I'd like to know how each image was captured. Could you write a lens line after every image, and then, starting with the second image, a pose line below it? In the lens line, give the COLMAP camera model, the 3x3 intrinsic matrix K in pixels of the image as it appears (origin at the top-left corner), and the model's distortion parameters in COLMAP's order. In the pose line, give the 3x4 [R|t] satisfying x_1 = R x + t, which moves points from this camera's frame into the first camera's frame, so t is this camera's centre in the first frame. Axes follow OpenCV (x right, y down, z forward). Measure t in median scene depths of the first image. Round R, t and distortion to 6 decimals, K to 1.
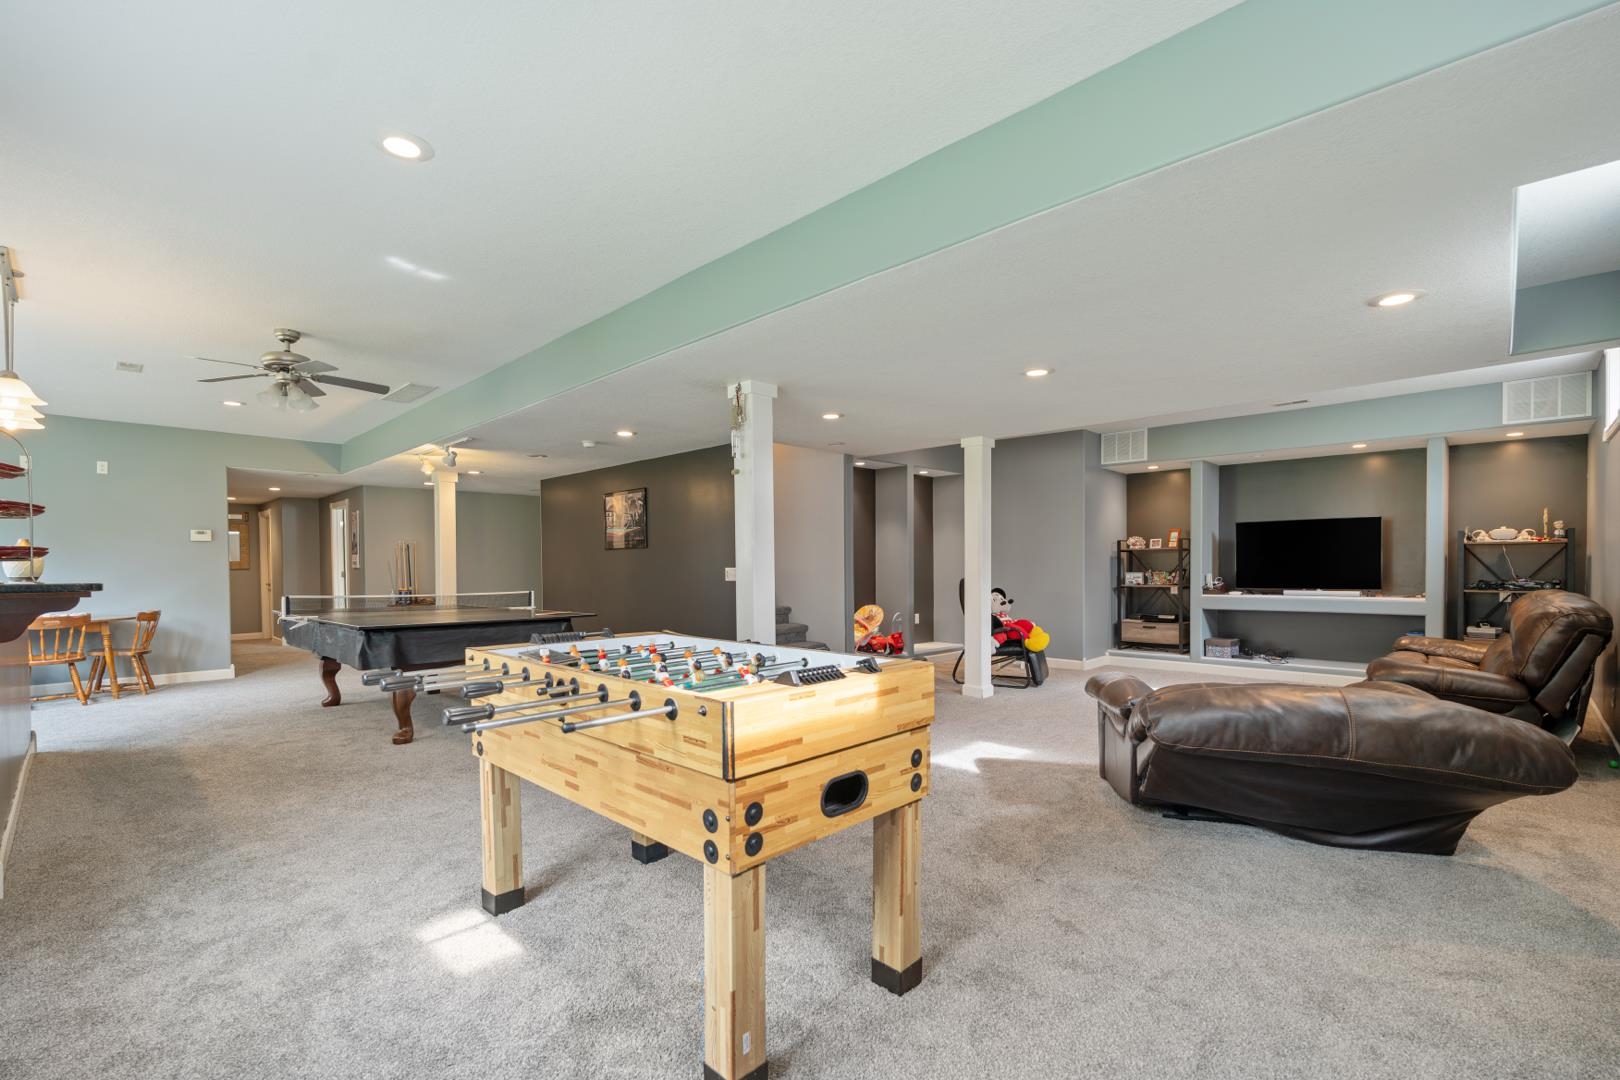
lens RADIAL K [[709.2, 0, 817.5], [0, 709.2, 570.9], [0, 0, 1]] dist [-0.005425, 0.000233]
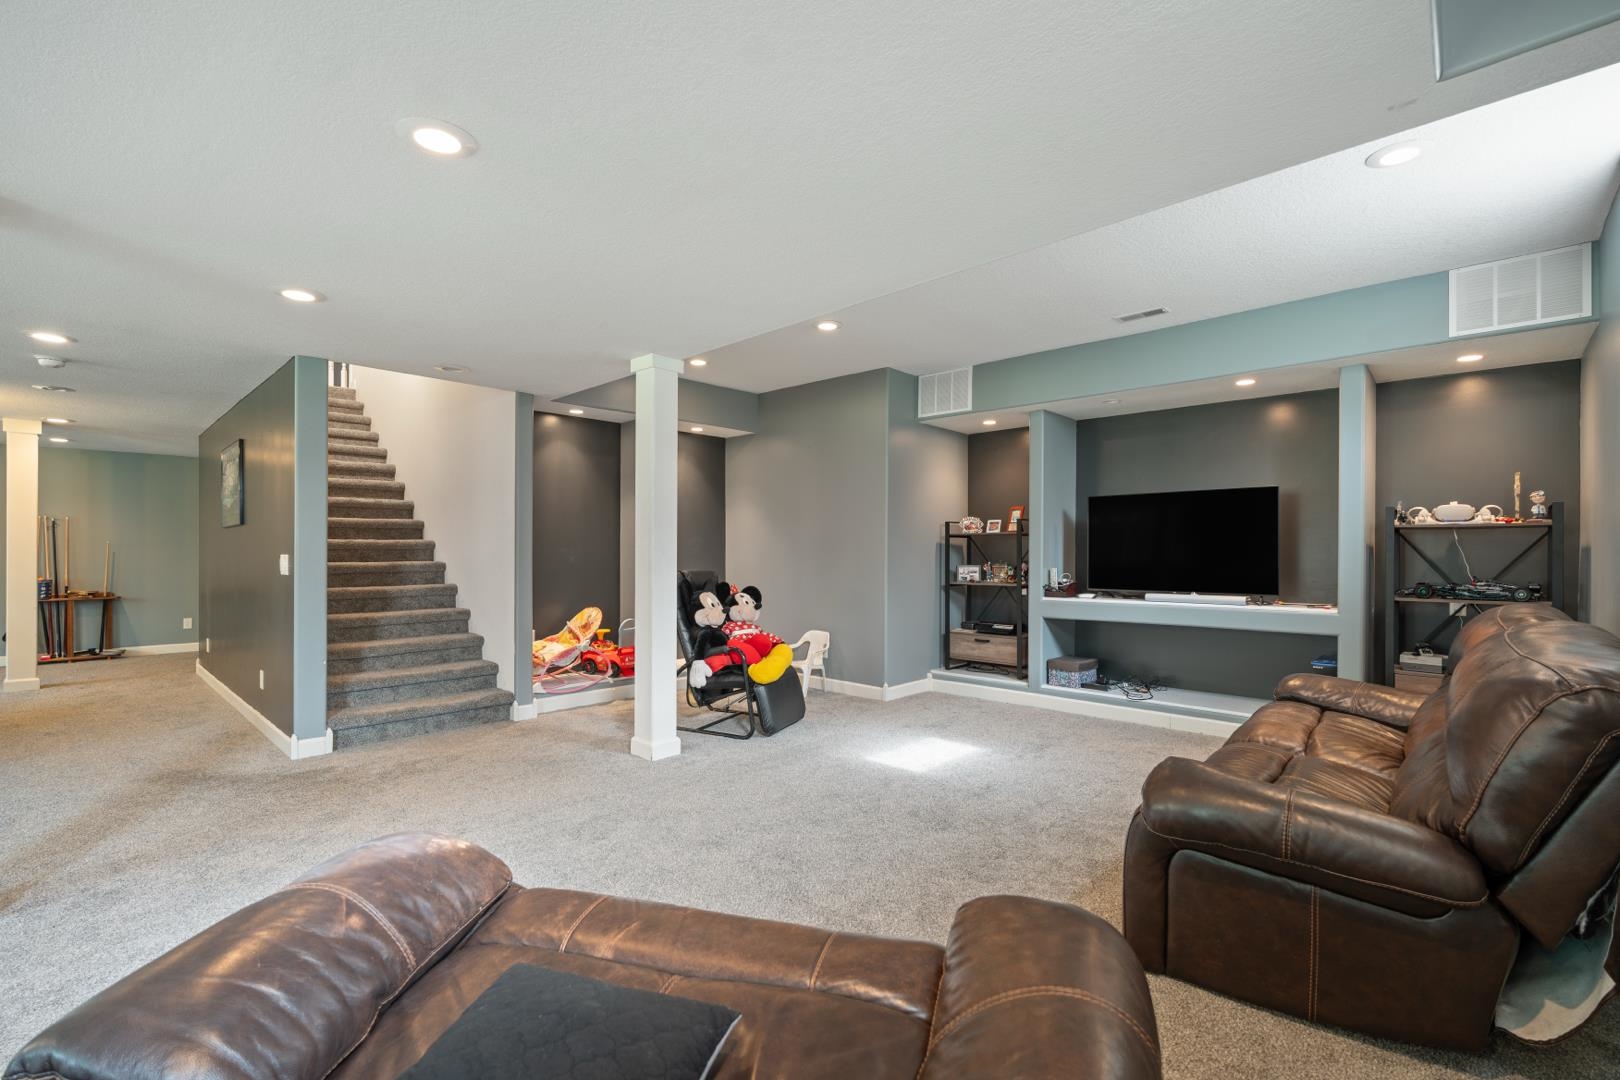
lens RADIAL K [[709.2, 0, 809.3], [0, 709.2, 547.5], [0, 0, 1]] dist [-0.005425, 0.000233]
pose [[0.999840, 0.008724, 0.015600, 0.336822], [-0.008486, 0.999847, -0.015265, -0.004372], [-0.015730, 0.015130, 0.999762, 0.328522]]
